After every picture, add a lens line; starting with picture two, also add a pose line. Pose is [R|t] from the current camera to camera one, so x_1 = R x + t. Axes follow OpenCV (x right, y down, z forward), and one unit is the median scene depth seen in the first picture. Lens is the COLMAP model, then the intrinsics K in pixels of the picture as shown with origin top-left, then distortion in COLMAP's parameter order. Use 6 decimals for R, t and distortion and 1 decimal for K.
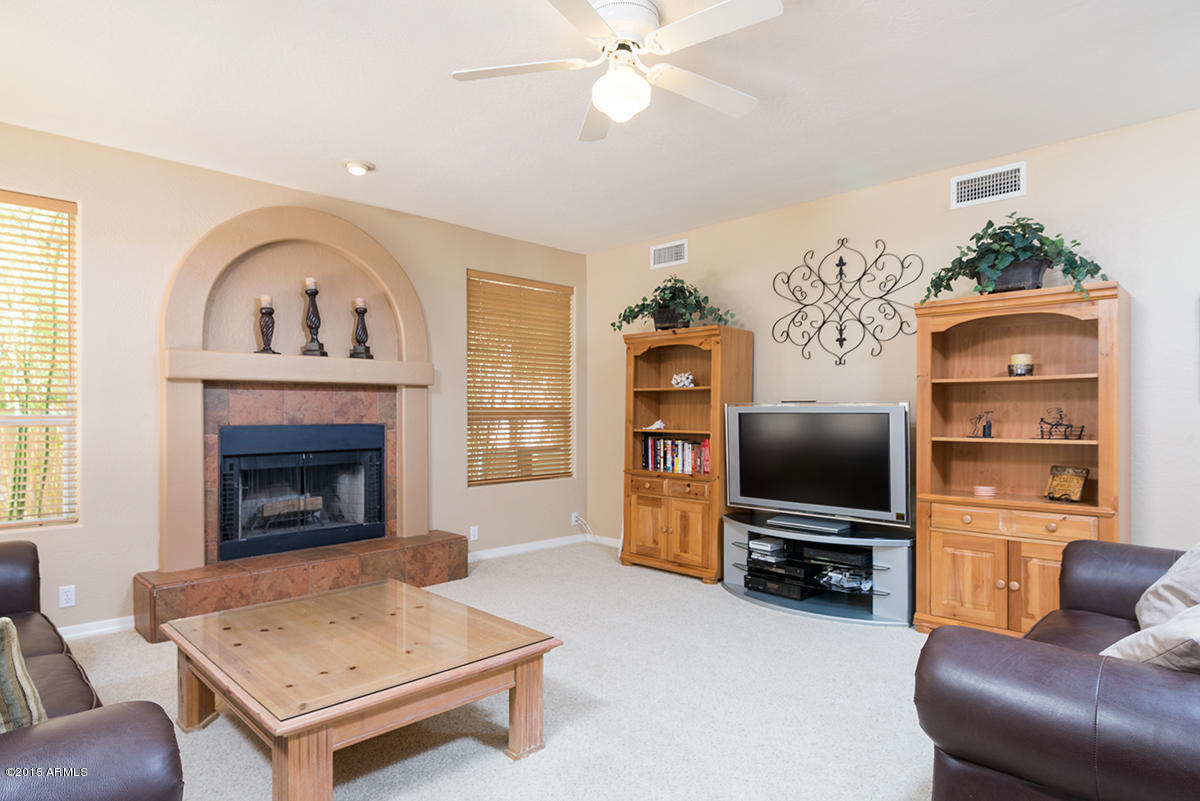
lens RADIAL K [[672.5, 0, 600.5], [0, 672.5, 414.5], [0, 0, 1]] dist [0.002791, 0.000008]
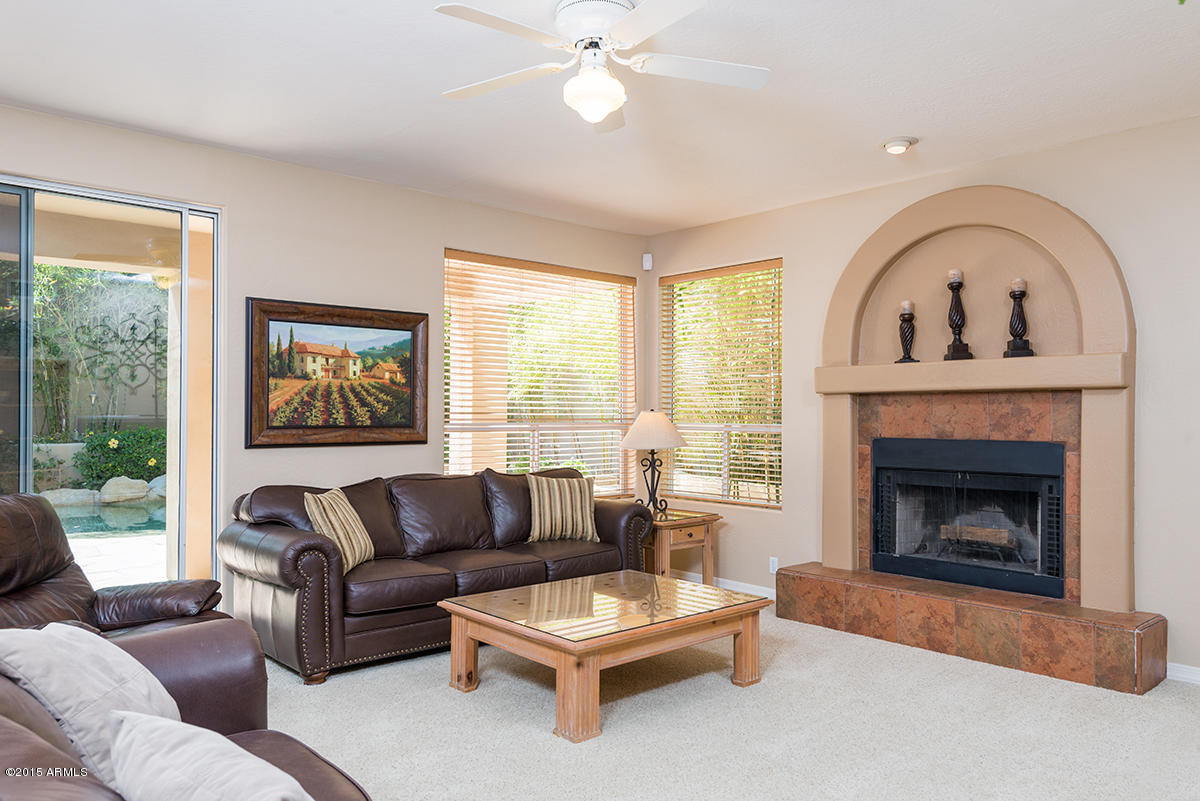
lens RADIAL K [[902.7, 0, 580.9], [0, 902.7, 412.8], [0, 0, 1]] dist [0.011916, -0.000682]
pose [[-0.102086, 0.003551, -0.994769, 0.771616], [-0.003398, 0.999987, 0.003919, -0.022357], [0.994770, 0.003780, -0.102072, 0.644180]]
